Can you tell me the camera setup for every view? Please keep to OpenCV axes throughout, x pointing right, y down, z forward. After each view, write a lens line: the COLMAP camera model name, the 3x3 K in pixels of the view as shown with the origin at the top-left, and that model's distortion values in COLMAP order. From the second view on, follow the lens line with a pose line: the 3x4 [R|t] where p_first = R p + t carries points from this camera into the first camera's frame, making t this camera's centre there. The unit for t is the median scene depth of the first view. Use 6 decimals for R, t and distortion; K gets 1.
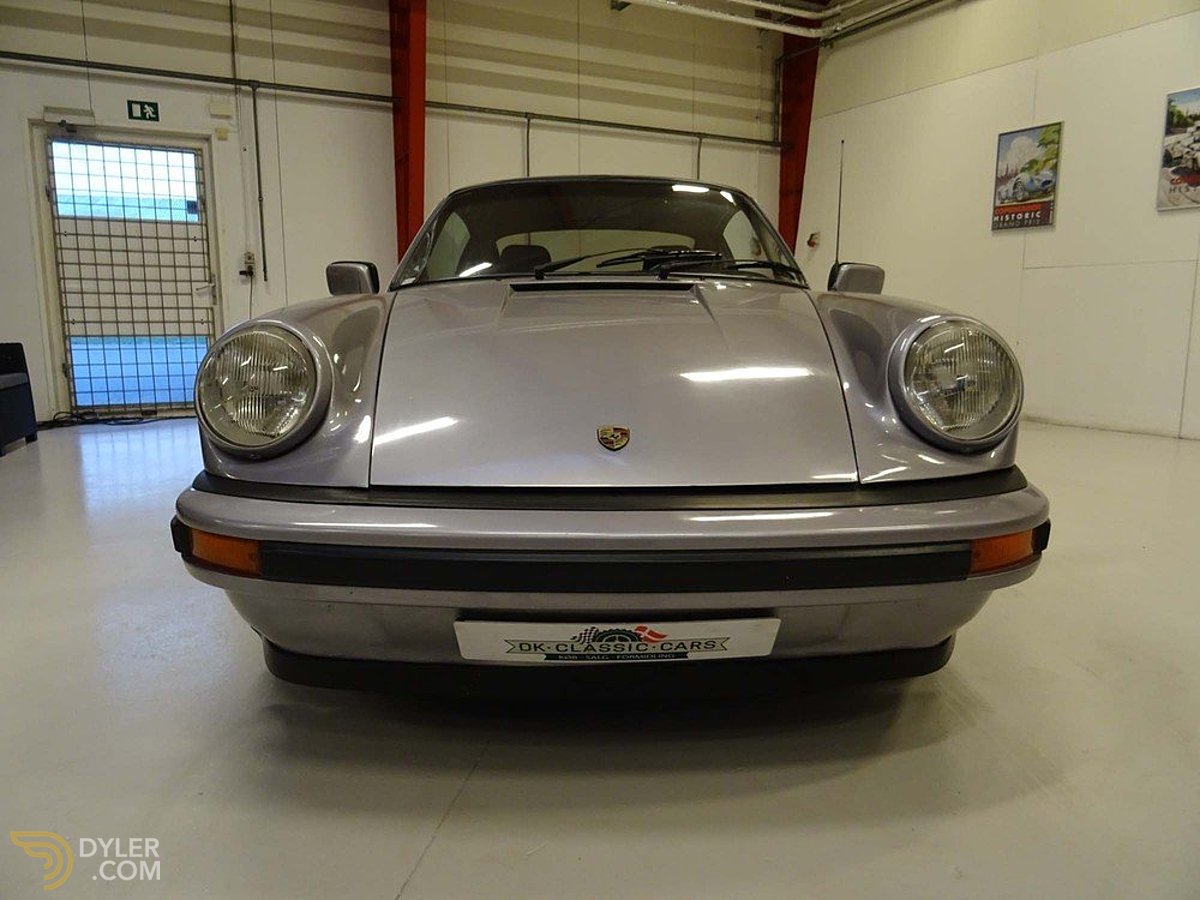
lens RADIAL K [[849.7, 0, 600.0], [0, 849.7, 450.0], [0, 0, 1]] dist [-0.008476, 0.003828]
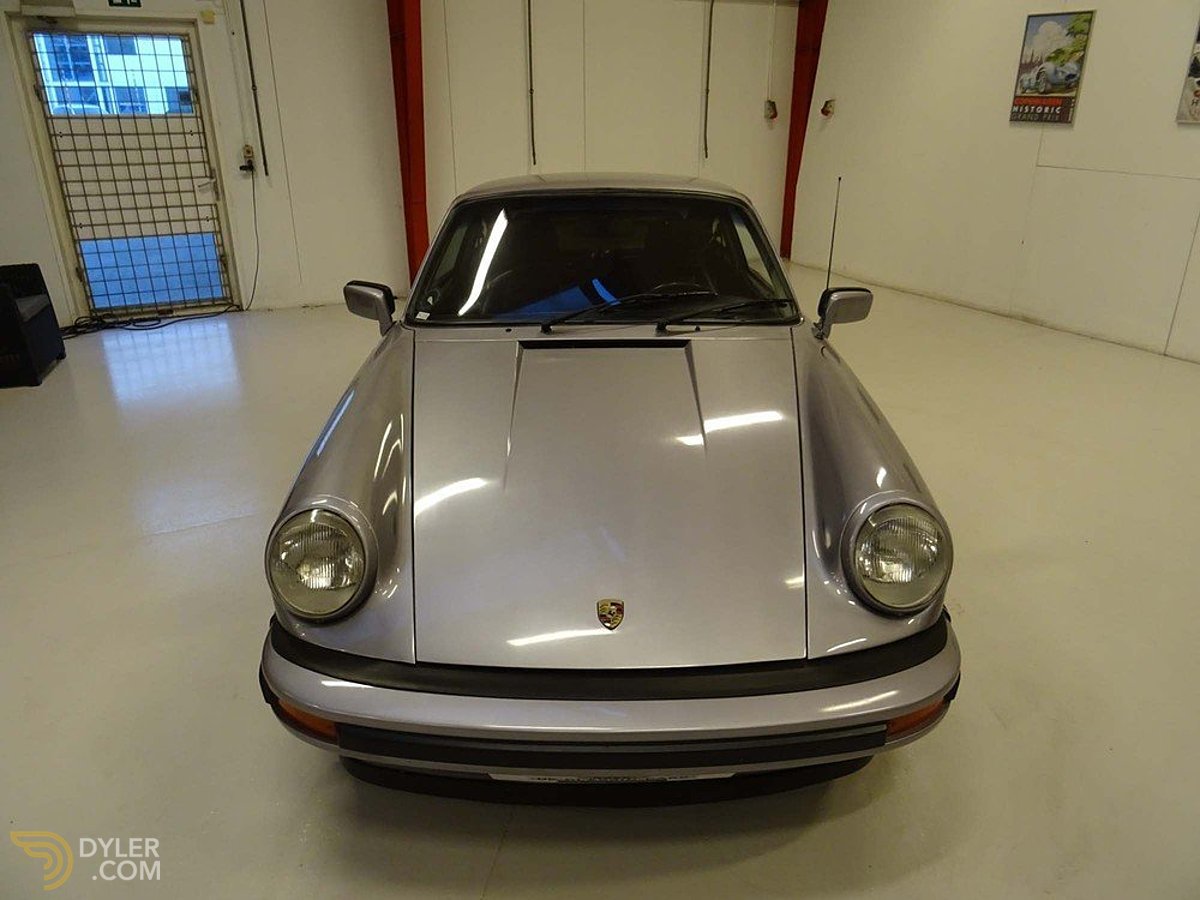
lens RADIAL K [[849.8, 0, 602.0], [0, 849.8, 448.2], [0, 0, 1]] dist [-0.008783, 0.000785]
pose [[0.999983, 0.002178, -0.005426, 0.002195], [-0.000862, 0.972791, 0.231683, -0.126017], [0.005783, -0.231674, 0.972776, -0.033210]]
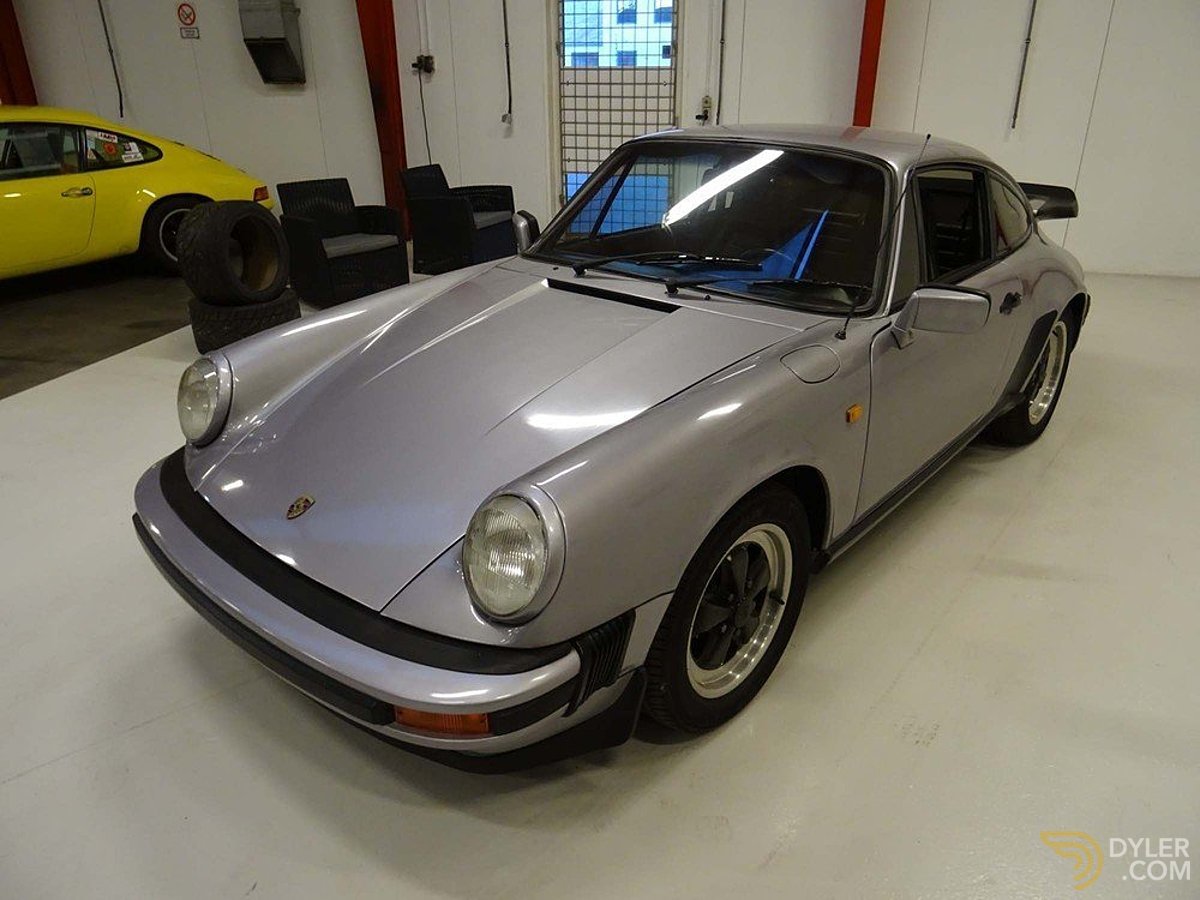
lens RADIAL K [[849.8, 0, 602.0], [0, 849.8, 448.2], [0, 0, 1]] dist [-0.008783, 0.000785]
pose [[0.735544, 0.275593, -0.618889, 0.275781], [-0.099521, 0.947565, 0.303673, -0.132350], [0.670127, -0.161772, 0.724403, 0.083585]]
